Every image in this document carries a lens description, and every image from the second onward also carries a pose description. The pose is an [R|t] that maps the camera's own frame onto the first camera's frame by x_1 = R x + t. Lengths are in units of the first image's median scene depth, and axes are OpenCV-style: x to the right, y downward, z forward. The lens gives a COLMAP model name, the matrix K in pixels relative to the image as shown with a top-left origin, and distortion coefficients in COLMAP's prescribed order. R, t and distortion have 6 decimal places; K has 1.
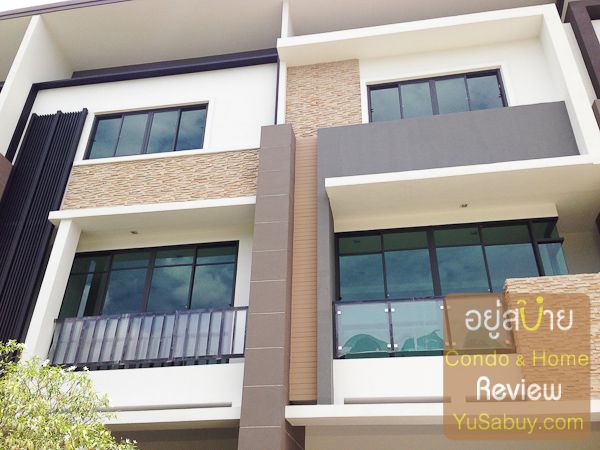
lens RADIAL K [[559.2, 0, 300.0], [0, 559.2, 225.0], [0, 0, 1]] dist [0.101559, -0.213526]
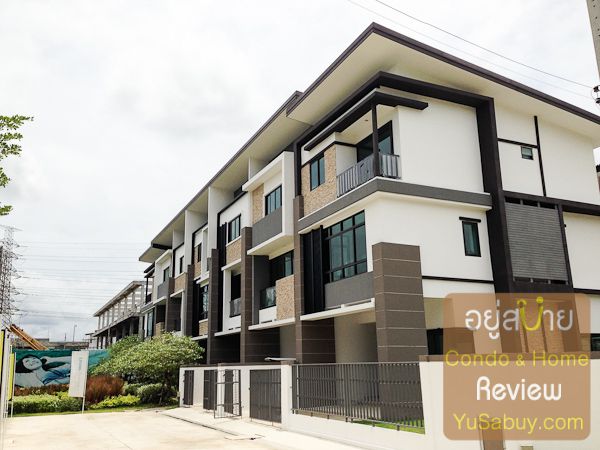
lens RADIAL K [[559.2, 0, 300.0], [0, 559.2, 225.0], [0, 0, 1]] dist [0.101559, -0.213526]
pose [[0.564186, -0.219124, -0.796039, 2.309954], [0.468098, 0.879105, 0.089771, -0.303404], [0.680131, -0.423272, 0.598550, -0.469847]]
